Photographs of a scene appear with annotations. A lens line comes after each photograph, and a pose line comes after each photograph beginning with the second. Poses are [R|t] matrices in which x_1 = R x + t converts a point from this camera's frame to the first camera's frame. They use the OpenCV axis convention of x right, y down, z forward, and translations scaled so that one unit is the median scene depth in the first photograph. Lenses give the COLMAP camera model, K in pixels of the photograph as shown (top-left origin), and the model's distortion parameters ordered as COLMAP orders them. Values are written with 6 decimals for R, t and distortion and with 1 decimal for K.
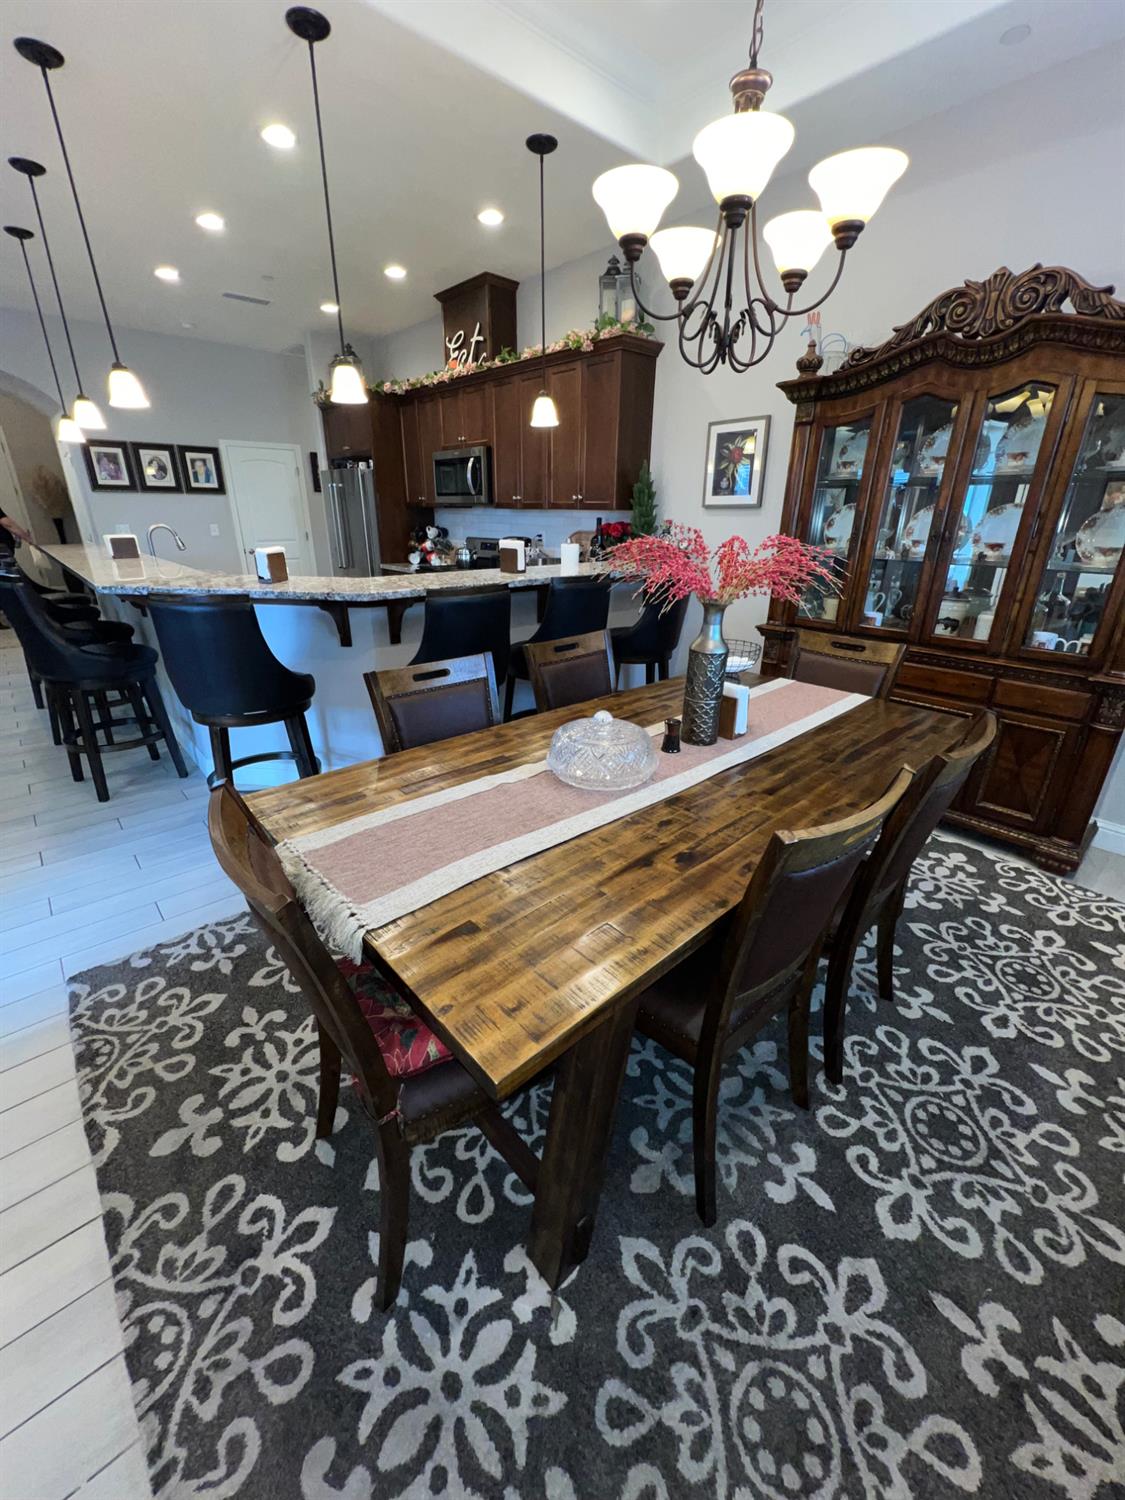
lens RADIAL K [[598.2, 0, 565.0], [0, 598.2, 751.7], [0, 0, 1]] dist [-0.001203, -0.001048]
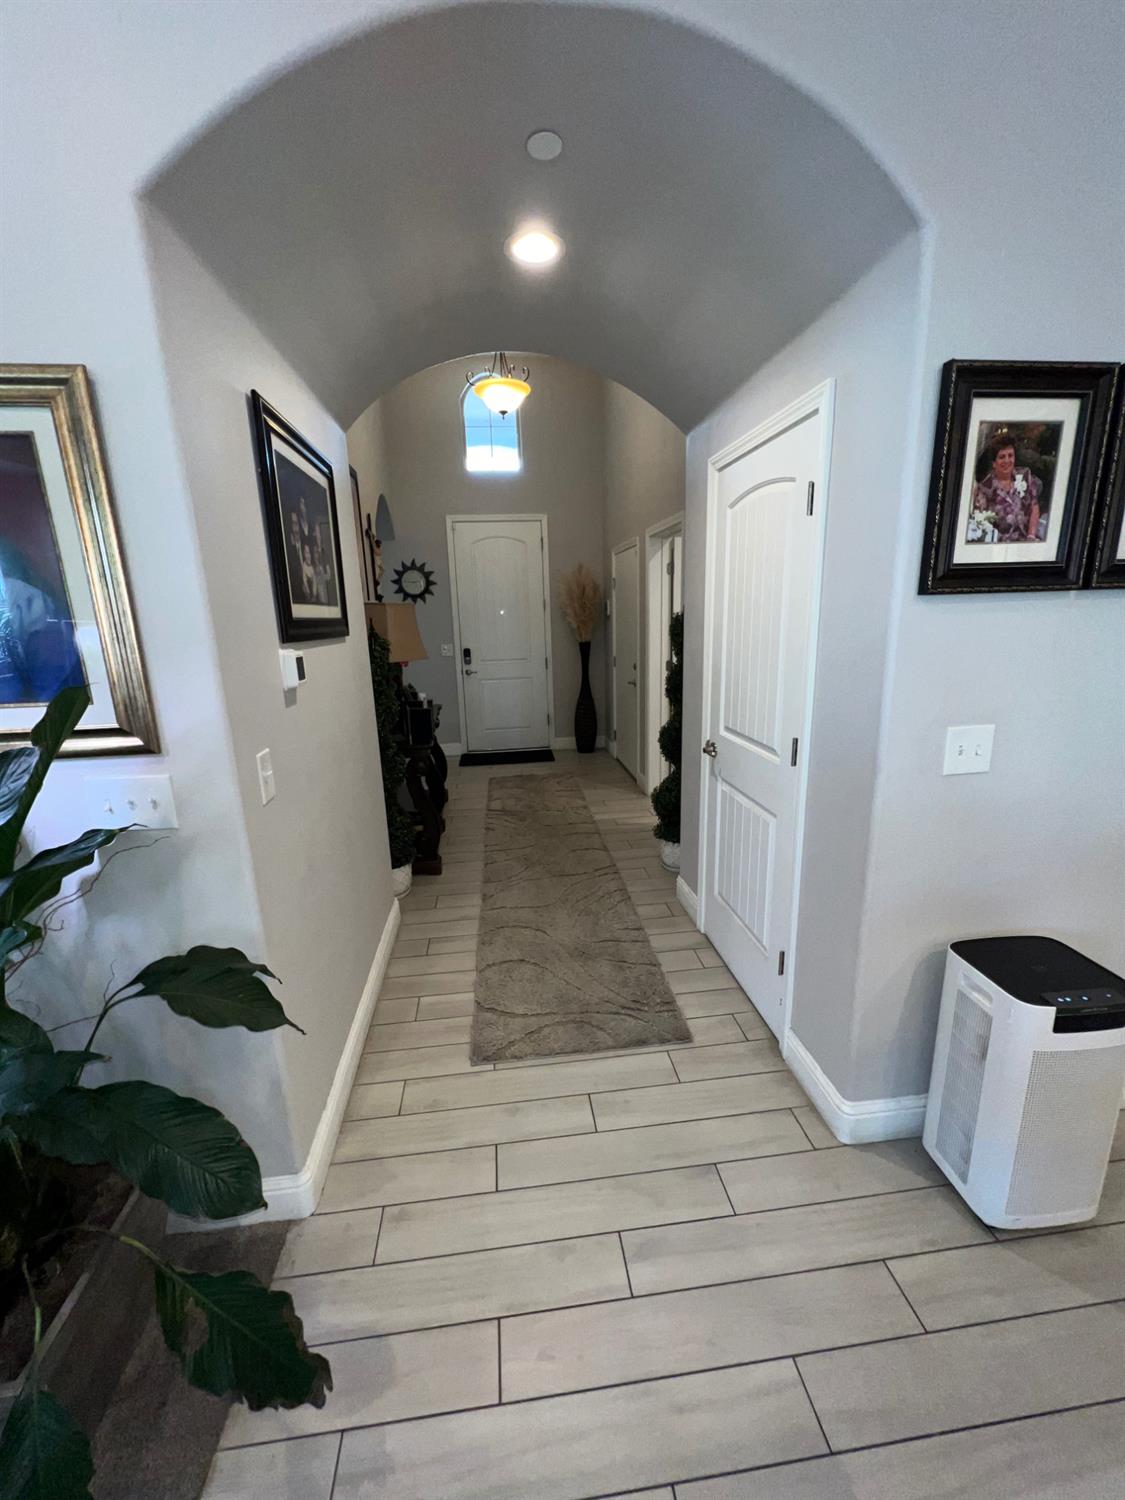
lens RADIAL K [[598.2, 0, 554.2], [0, 598.2, 751.8], [0, 0, 1]] dist [-0.001203, -0.001048]
pose [[0.807660, 0.099844, -0.581133, -1.175620], [-0.184649, 0.978816, -0.088456, -0.509230], [0.559991, 0.178748, 0.808987, 1.147851]]
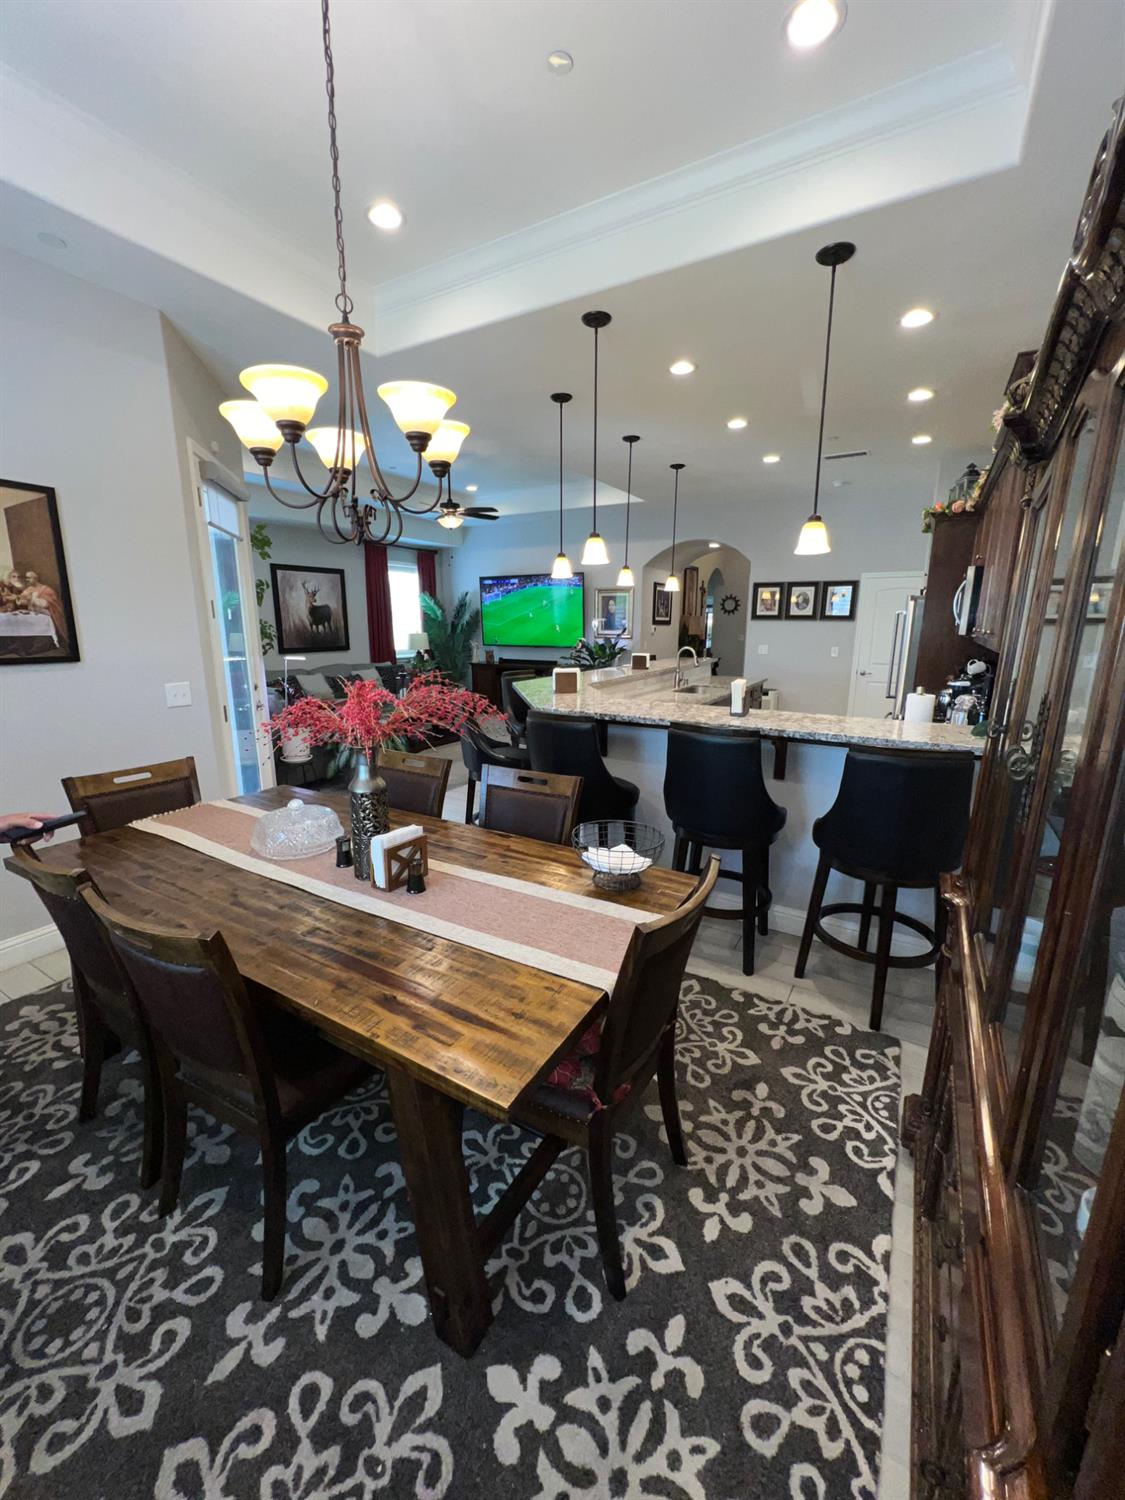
lens RADIAL K [[598.2, 0, 564.8], [0, 598.2, 755.9], [0, 0, 1]] dist [-0.001203, -0.001048]
pose [[0.294654, 0.203815, -0.933616, 0.581454], [-0.359509, 0.928858, 0.089314, -0.196321], [0.885400, 0.309326, 0.346965, 0.415752]]
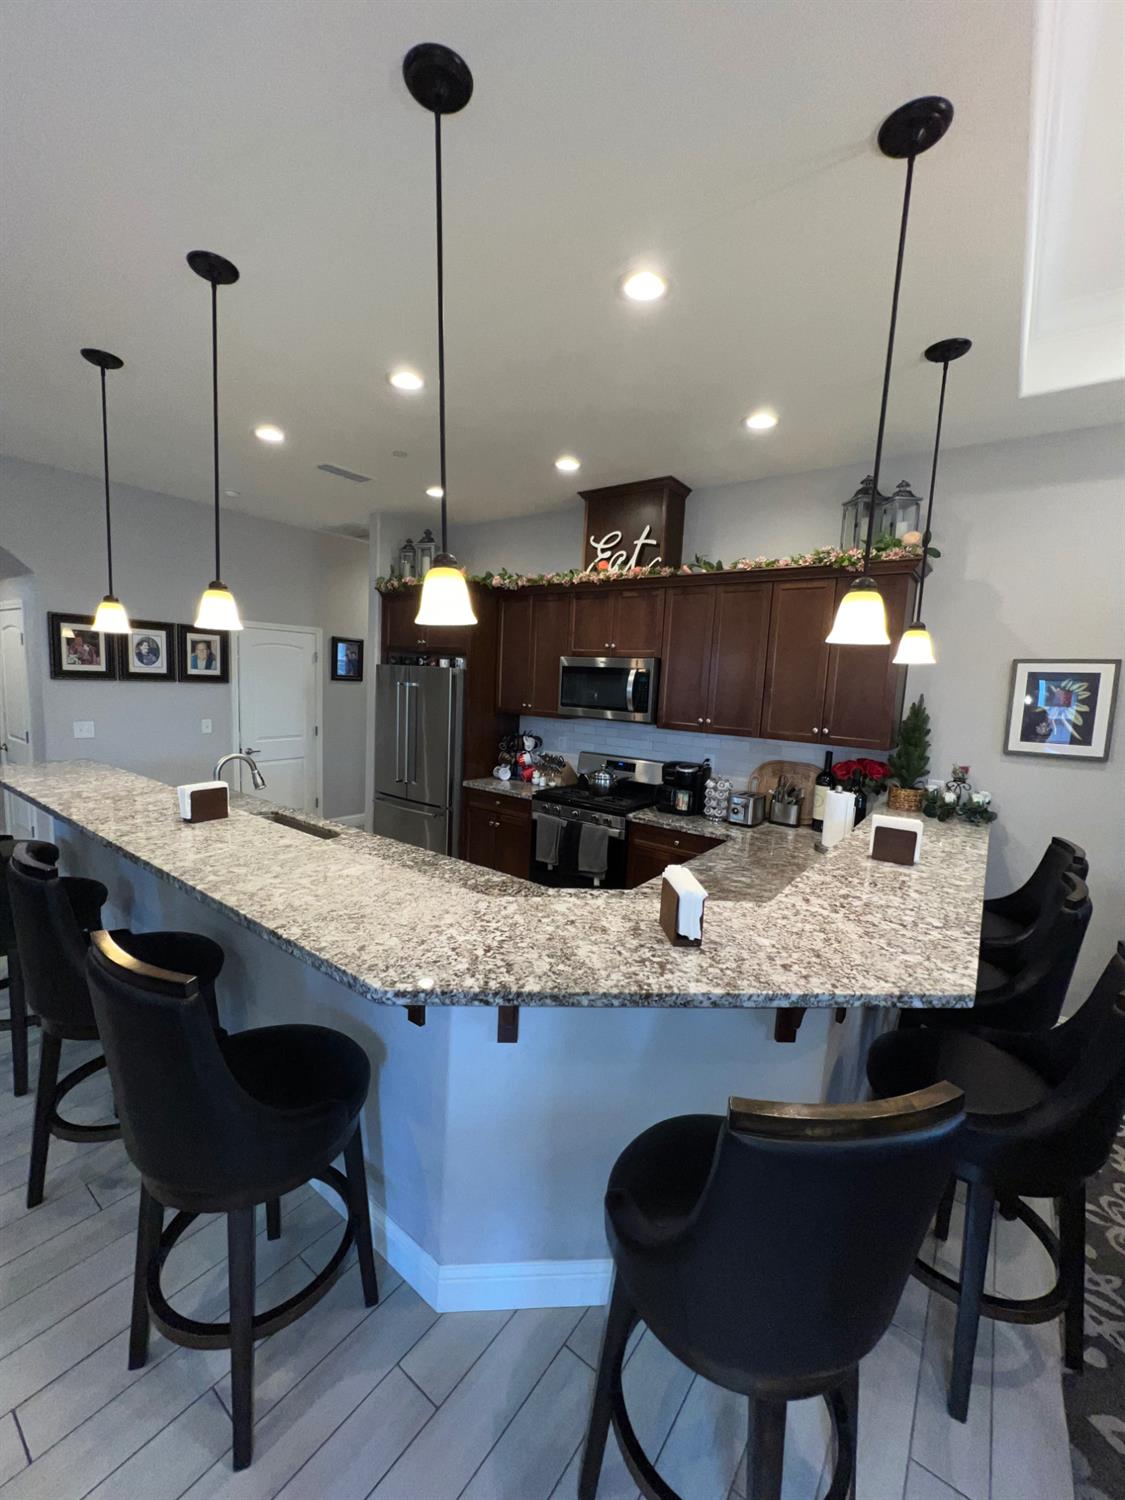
lens RADIAL K [[598.2, 0, 560.1], [0, 598.2, 752.1], [0, 0, 1]] dist [-0.001203, -0.001048]
pose [[0.980943, 0.011689, 0.193945, -0.505768], [0.037848, 0.967573, -0.249742, -0.227177], [-0.190575, 0.252323, 0.948691, 0.342410]]
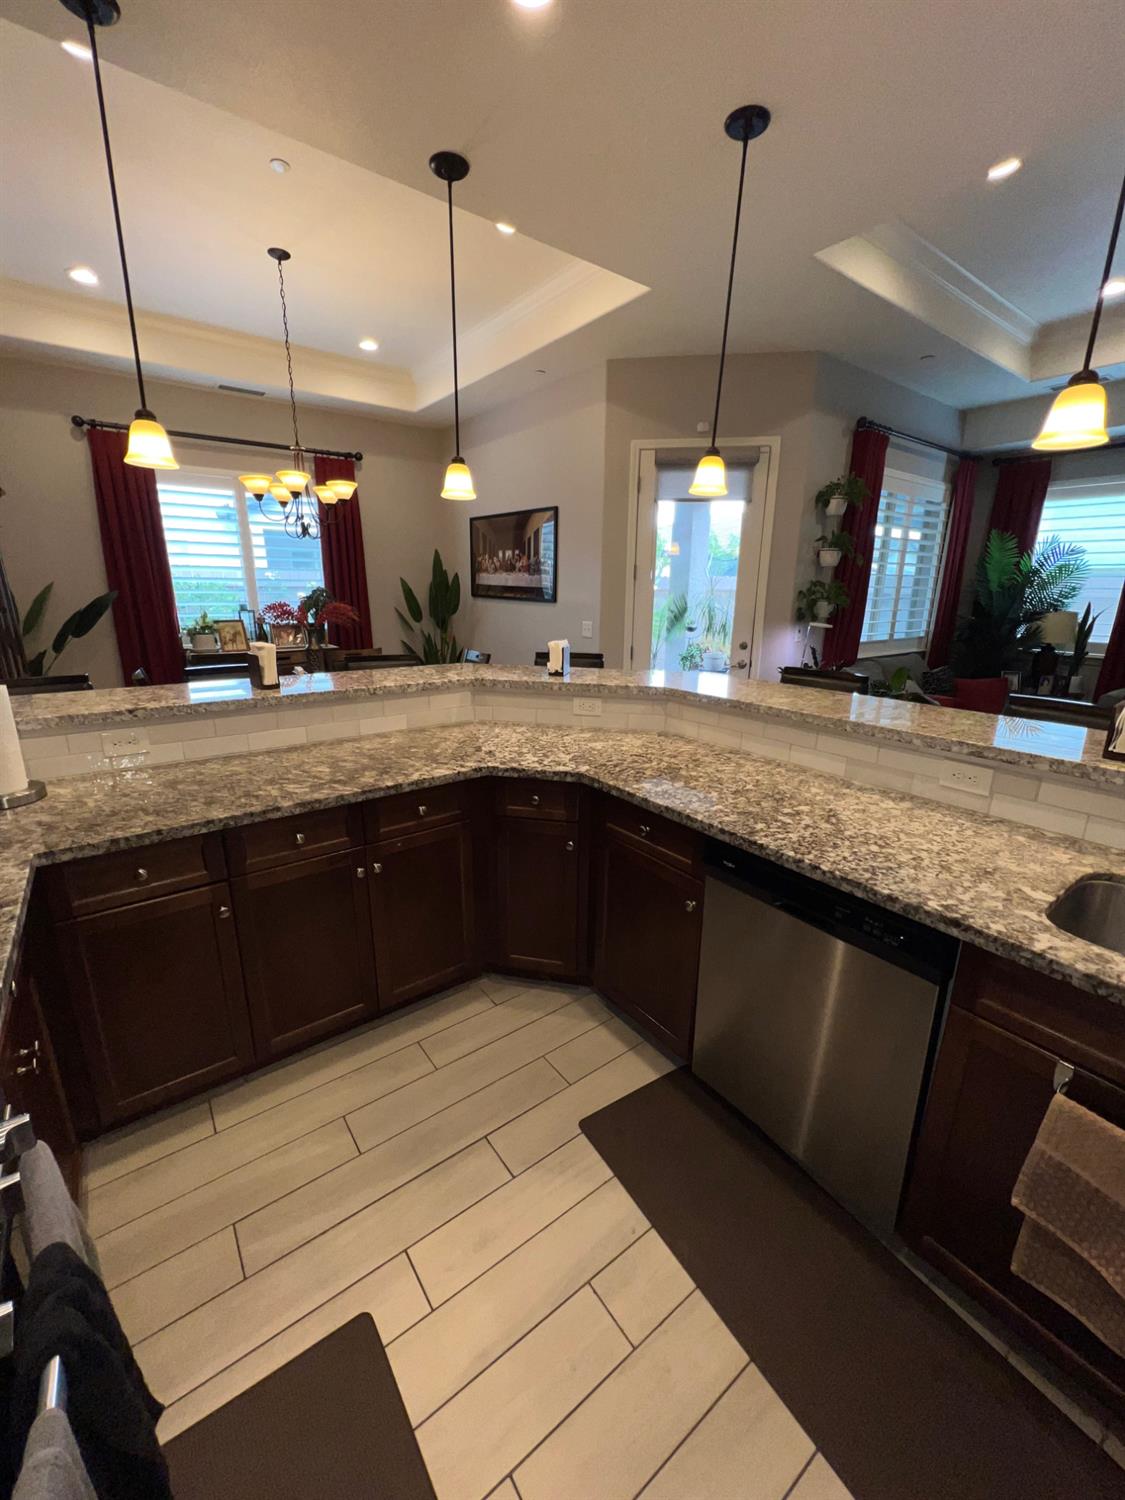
lens RADIAL K [[598.2, 0, 556.9], [0, 598.2, 748.9], [0, 0, 1]] dist [-0.001203, -0.001048]
pose [[-0.994367, -0.047985, 0.094509, -0.422043], [0.019100, 0.795936, 0.605079, -0.564065], [-0.104258, 0.603476, -0.790536, 1.337157]]
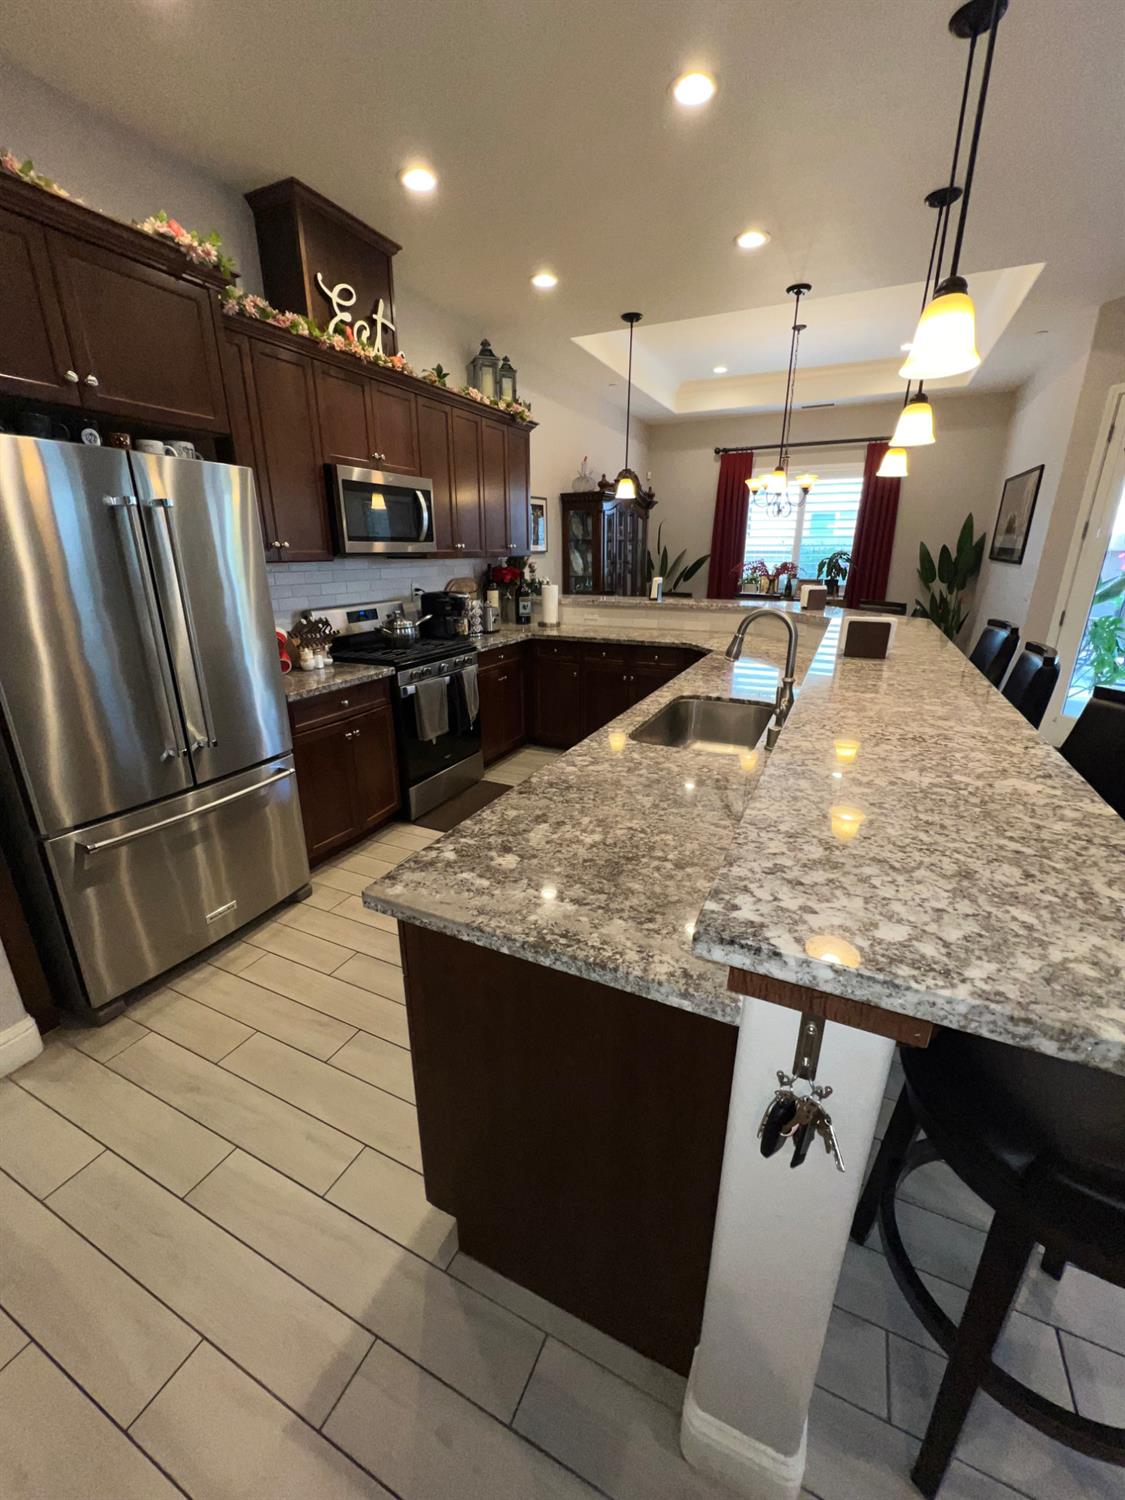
lens RADIAL K [[598.2, 0, 562.7], [0, 598.2, 750.6], [0, 0, 1]] dist [-0.001203, -0.001048]
pose [[-0.374355, -0.305478, 0.875524, -1.162491], [0.346789, 0.829544, 0.437715, -0.602127], [-0.859997, 0.467483, -0.204608, 1.413554]]
